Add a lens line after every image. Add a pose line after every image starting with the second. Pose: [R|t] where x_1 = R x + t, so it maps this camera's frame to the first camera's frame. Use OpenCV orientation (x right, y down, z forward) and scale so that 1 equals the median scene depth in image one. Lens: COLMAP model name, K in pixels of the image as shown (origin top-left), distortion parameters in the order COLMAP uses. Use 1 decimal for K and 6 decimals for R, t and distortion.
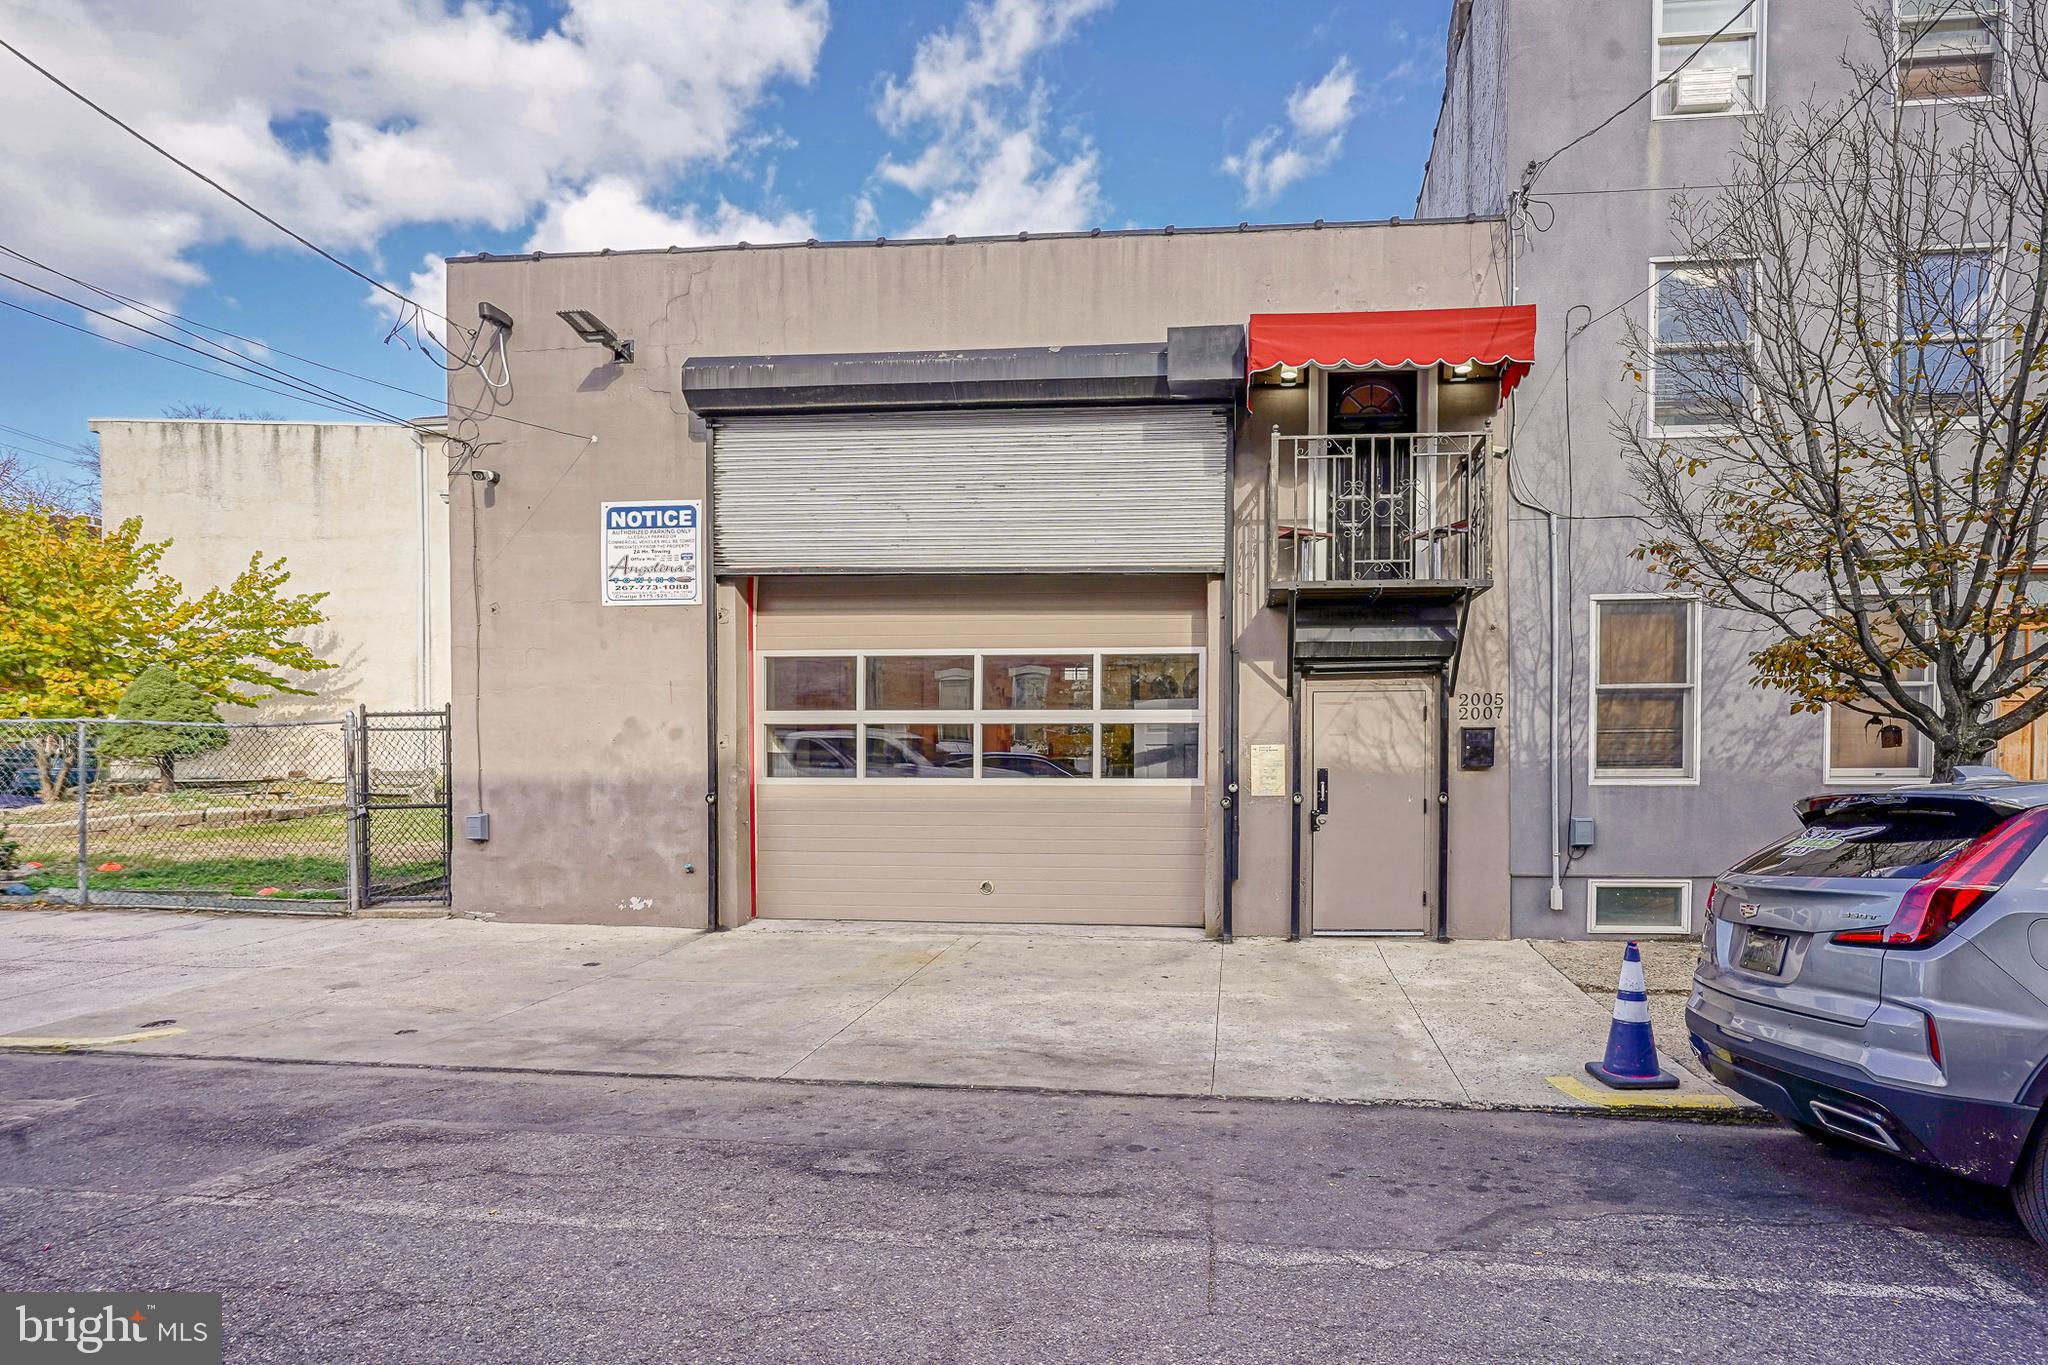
lens RADIAL K [[1013.5, 0, 1034.6], [0, 1013.5, 830.6], [0, 0, 1]] dist [-0.002129, -0.000891]
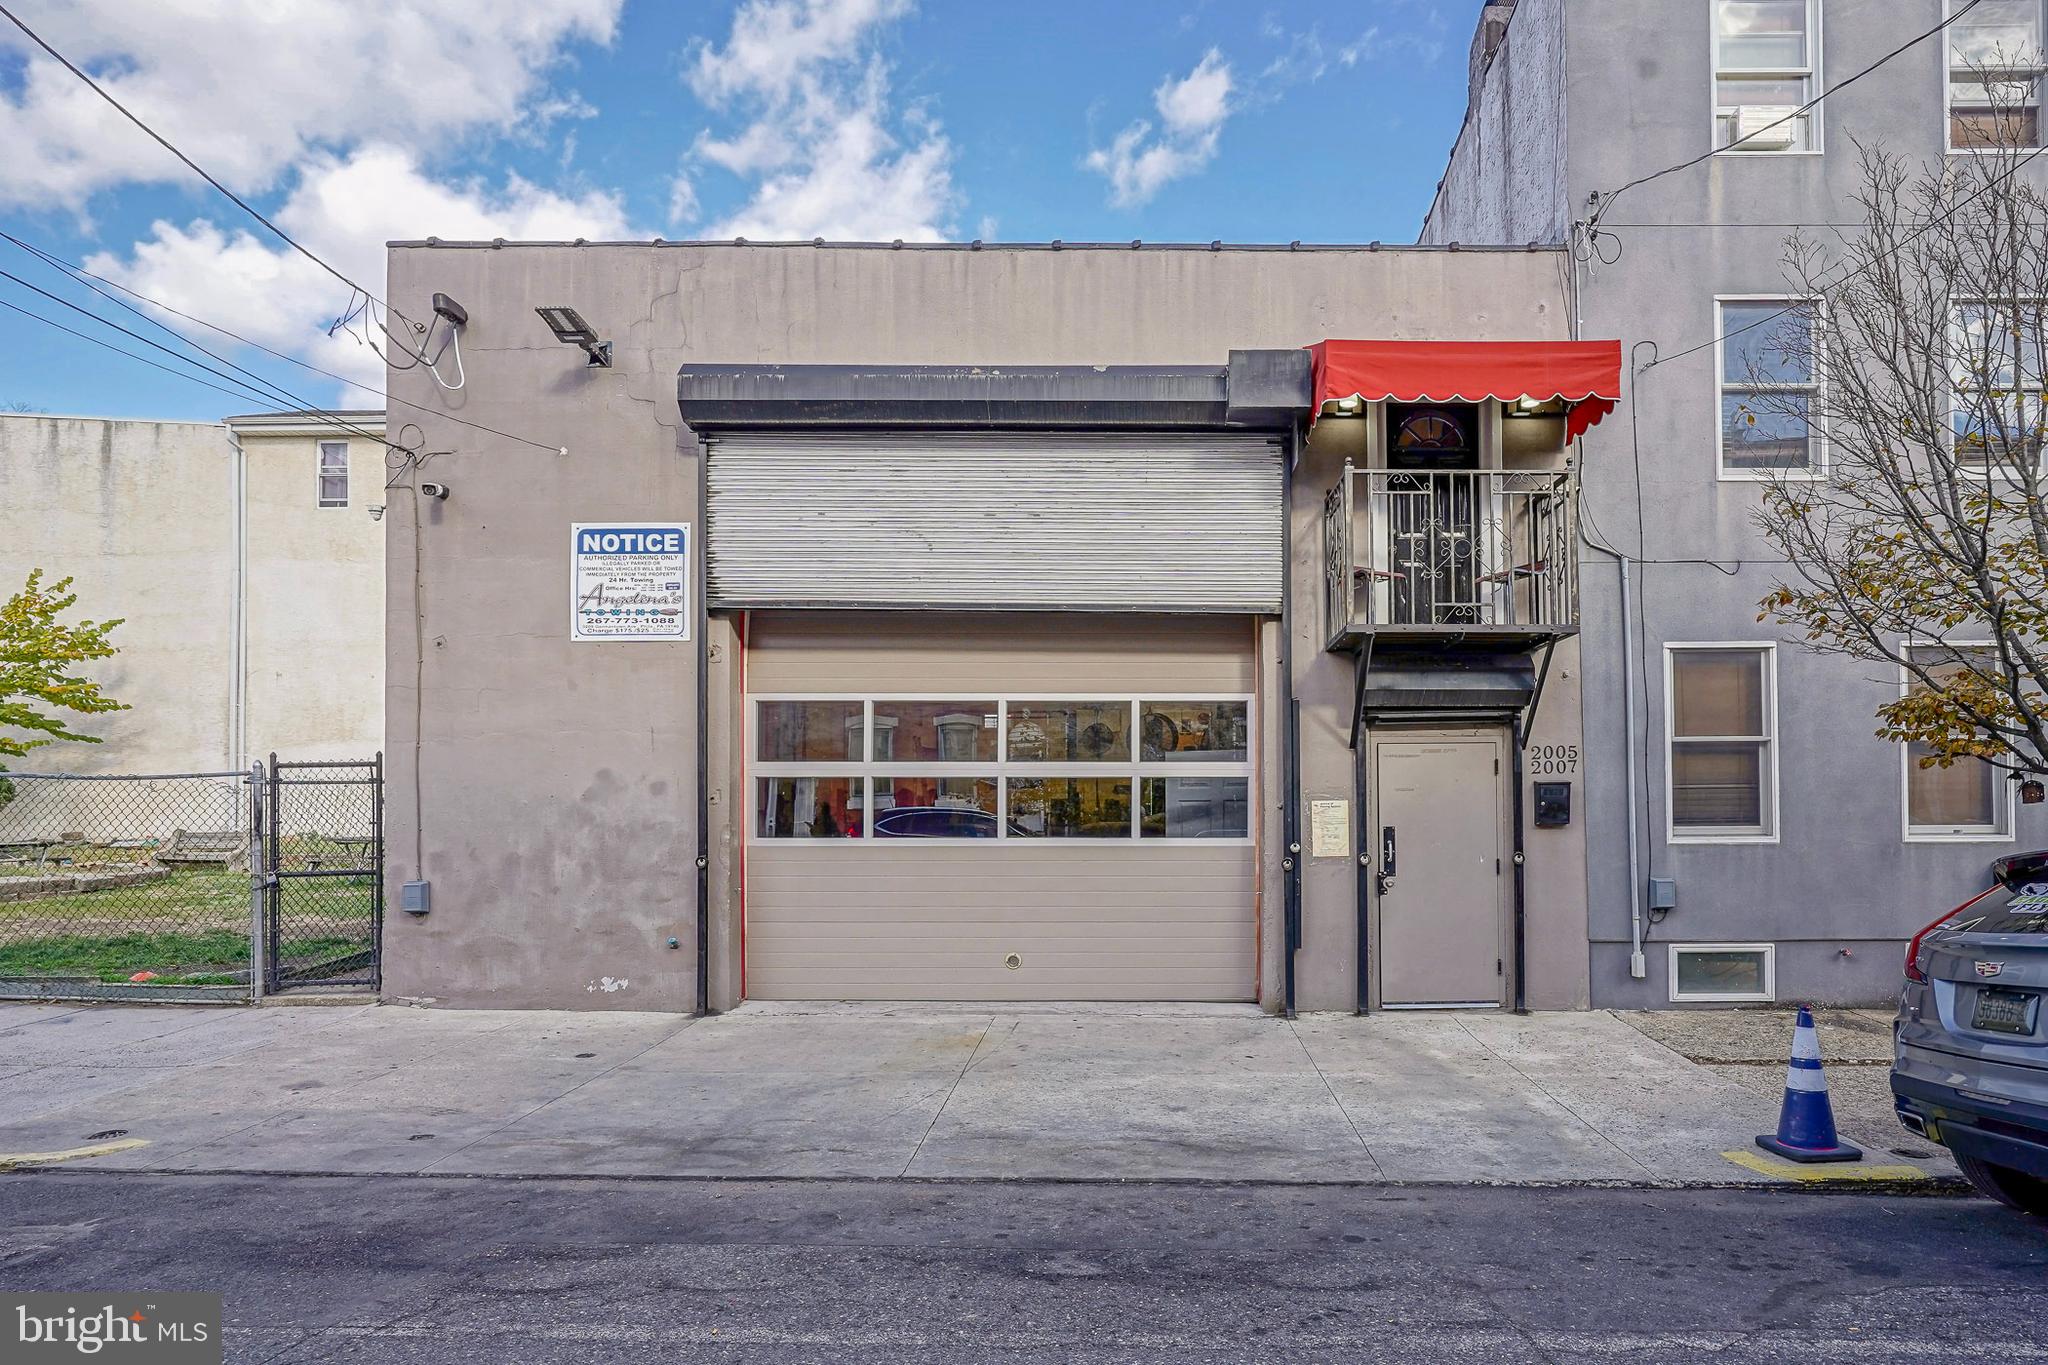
lens RADIAL K [[1155.5, 0, 1023.9], [0, 1155.5, 855.5], [0, 0, 1]] dist [-0.003618, 0.000440]
pose [[0.996211, -0.004049, 0.086878, -0.135711], [0.007305, 0.999281, -0.037199, 0.001572], [-0.086665, 0.037693, 0.995524, -0.012897]]
